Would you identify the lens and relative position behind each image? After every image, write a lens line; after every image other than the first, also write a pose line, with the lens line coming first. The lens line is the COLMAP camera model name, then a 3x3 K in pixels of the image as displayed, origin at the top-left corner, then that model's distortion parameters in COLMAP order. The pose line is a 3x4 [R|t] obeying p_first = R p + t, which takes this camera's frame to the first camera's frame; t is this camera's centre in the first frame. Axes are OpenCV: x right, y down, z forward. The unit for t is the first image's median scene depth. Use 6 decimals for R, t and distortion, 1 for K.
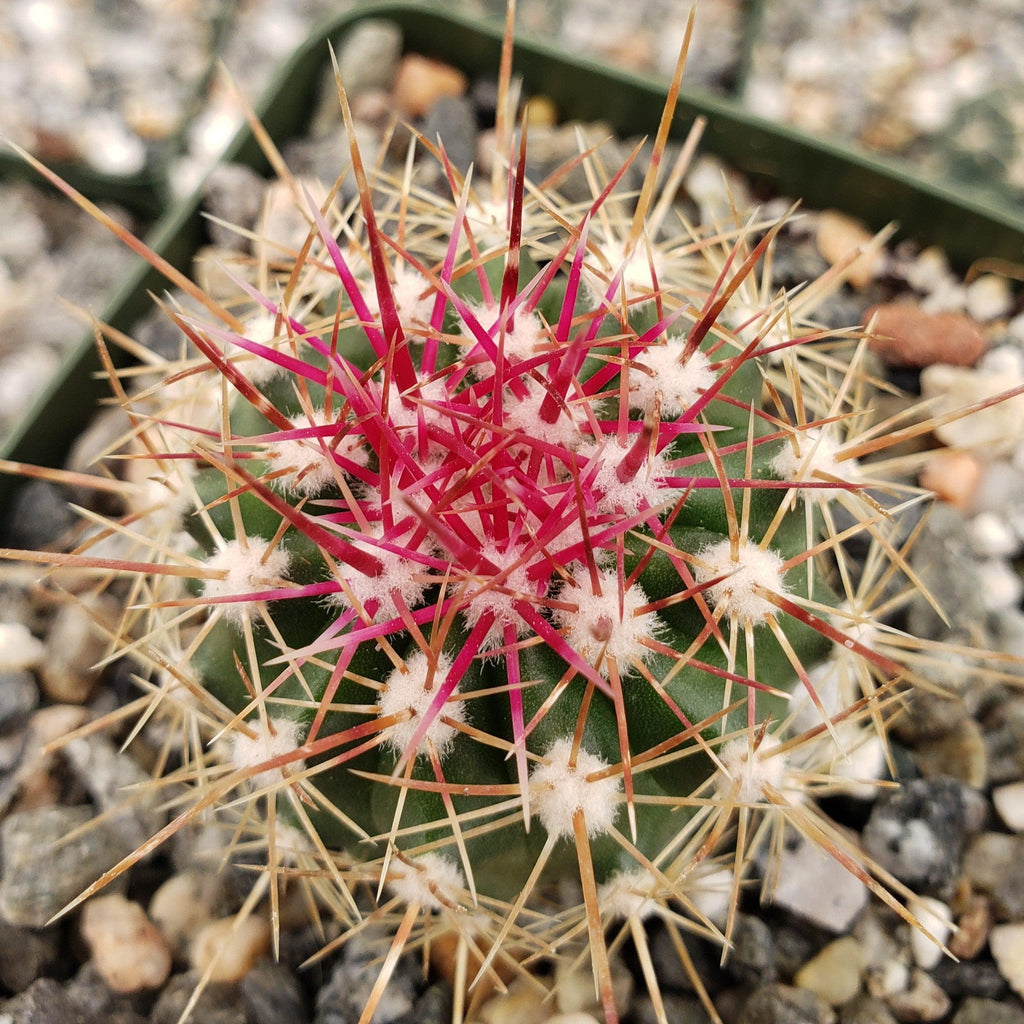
lens RADIAL K [[1511.5, 0, 509.0], [0, 1511.5, 431.4], [0, 0, 1]] dist [-0.047120, -0.068725]
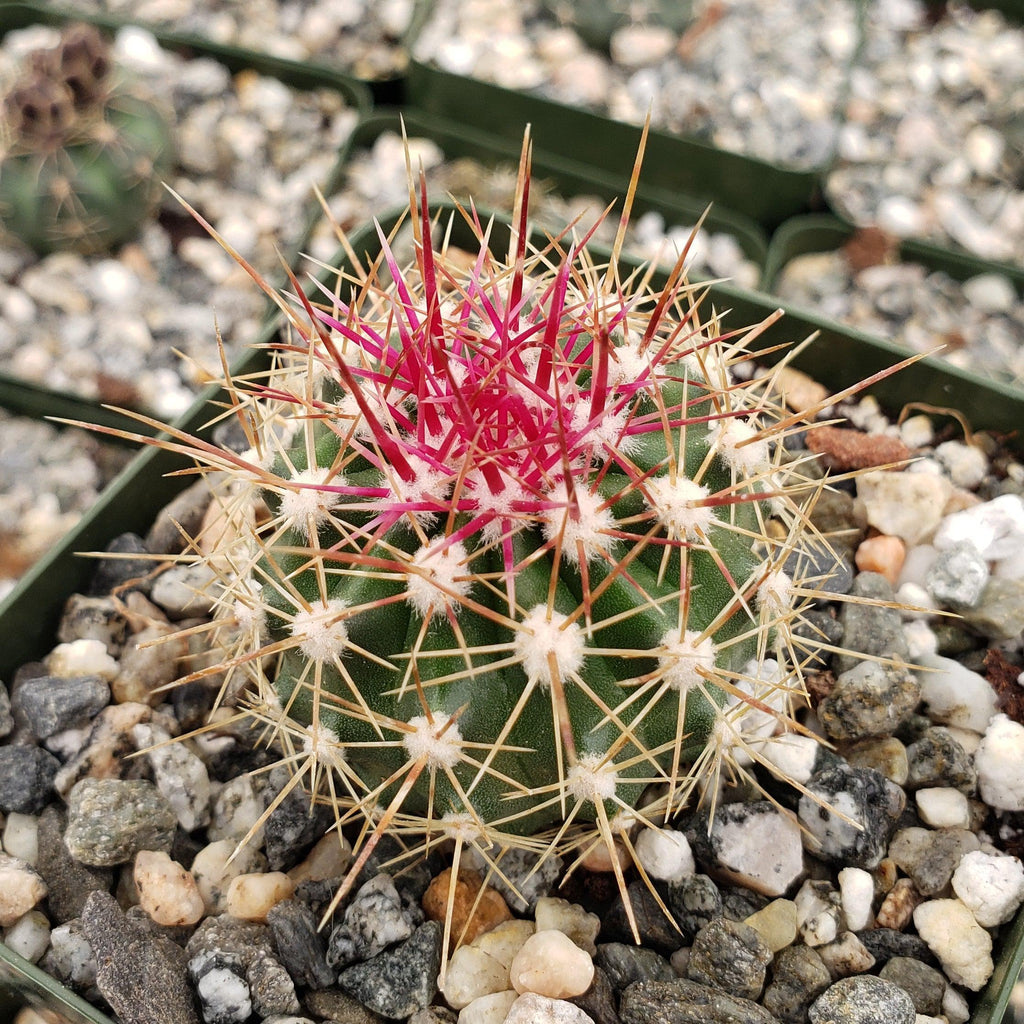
lens RADIAL K [[1680.8, 0, 490.0], [0, 1680.8, 333.2], [0, 0, 1]] dist [-0.012058, -0.233421]
pose [[0.998728, 0.035957, -0.035347, 0.025717], [-0.045536, 0.944248, -0.326072, 0.357602], [0.021652, 0.327266, 0.944684, -0.377018]]
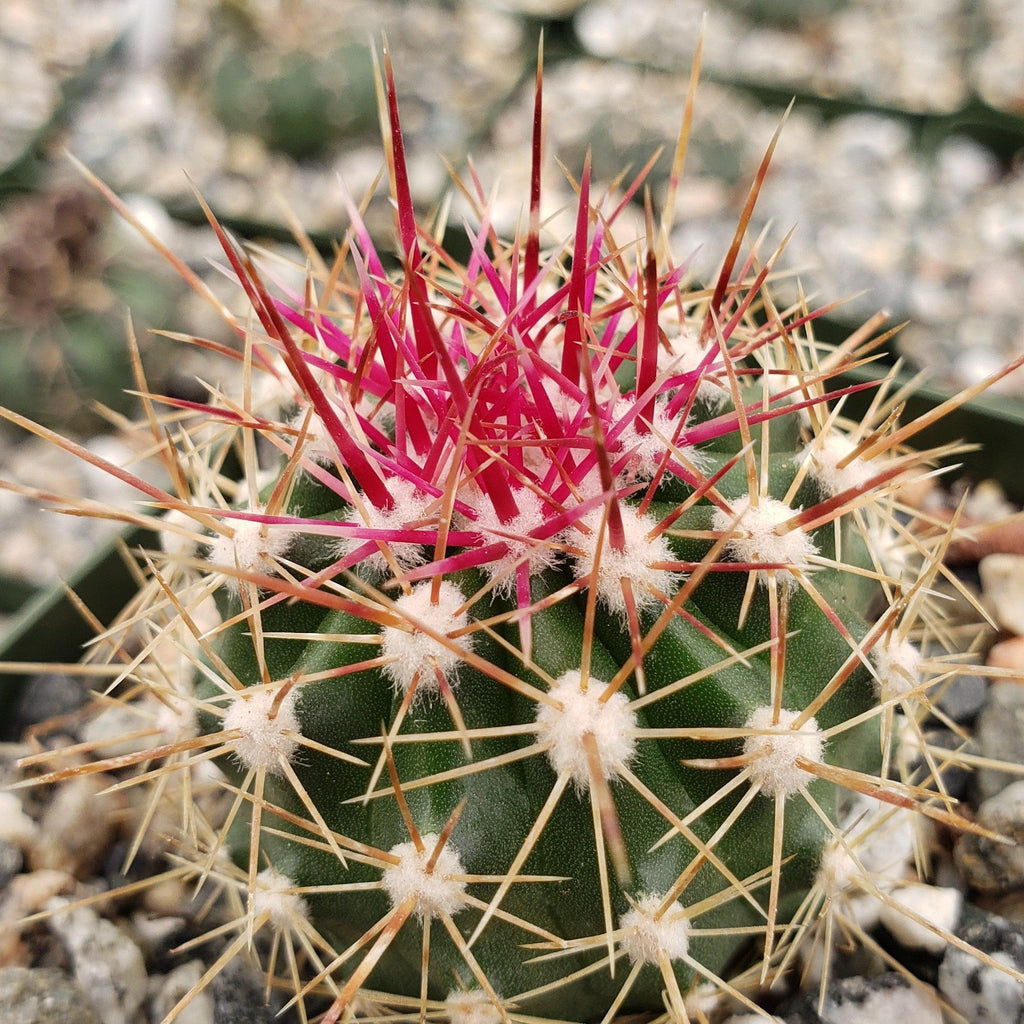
lens RADIAL K [[1663.7, 0, 558.8], [0, 1663.7, 444.6], [0, 0, 1]] dist [-0.001638, -0.450259]
pose [[0.999504, 0.006468, -0.030806, 0.043713], [-0.018758, 0.908308, -0.417881, 0.390834], [0.025278, 0.418251, 0.907980, 0.002244]]
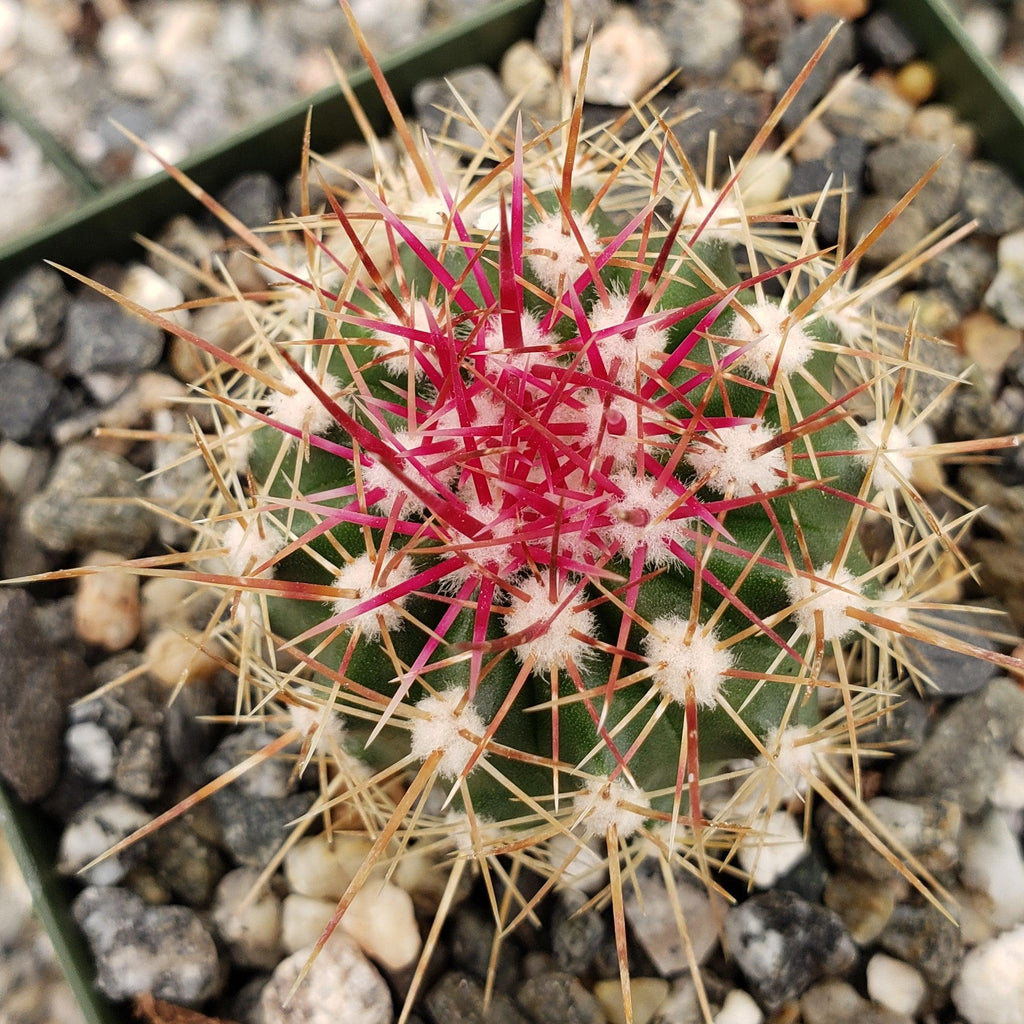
lens RADIAL K [[1767.1, 0, 474.9], [0, 1767.1, 456.1], [0, 0, 1]] dist [-0.022022, -0.237351]
pose [[0.828472, 0.534203, -0.168112, 0.128883], [-0.492566, 0.837902, 0.235155, -0.186505], [0.266482, -0.112014, 0.957309, -0.153528]]
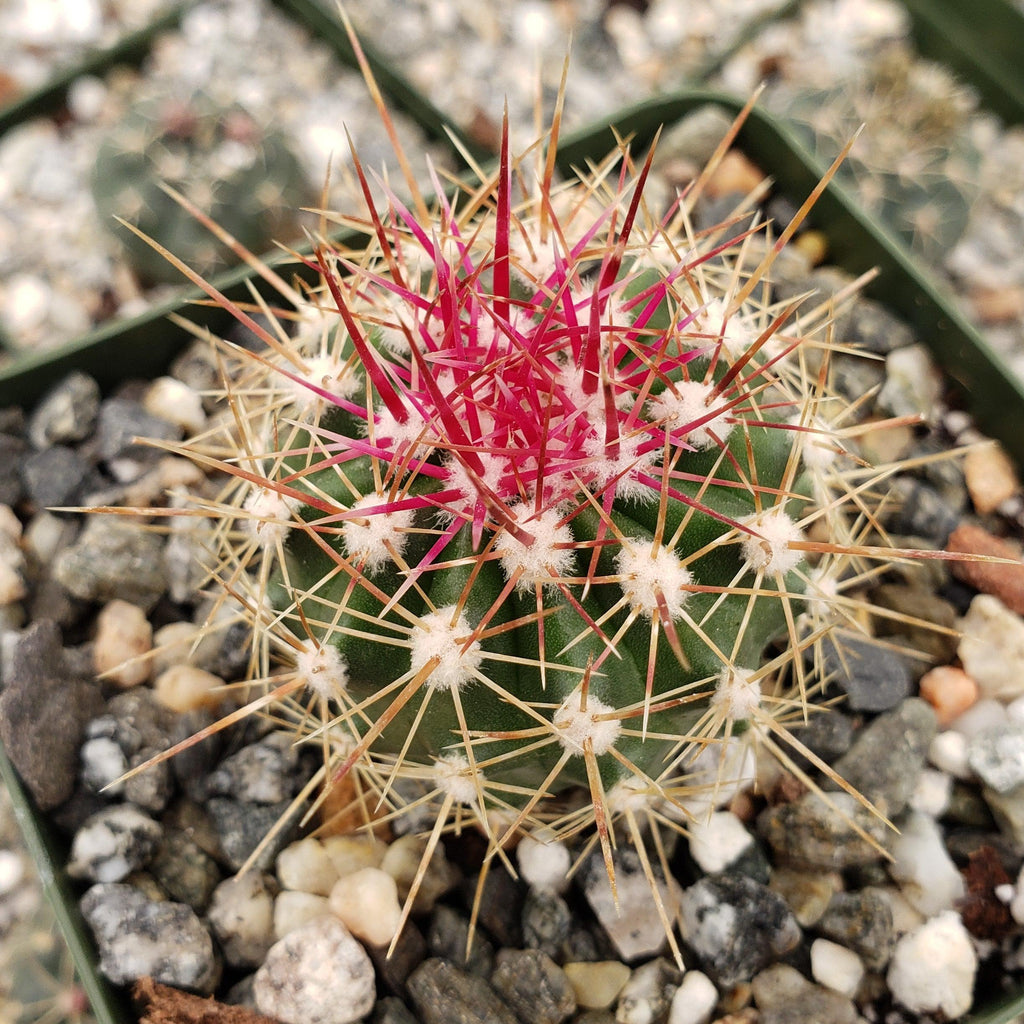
lens RADIAL K [[1530.5, 0, 479.1], [0, 1530.5, 481.4], [0, 0, 1]] dist [0.026536, -0.460289]
pose [[0.834127, 0.491966, -0.249401, 0.241529], [-0.506744, 0.862078, 0.005709, 0.075321], [0.217812, 0.121621, 0.968383, -0.174706]]
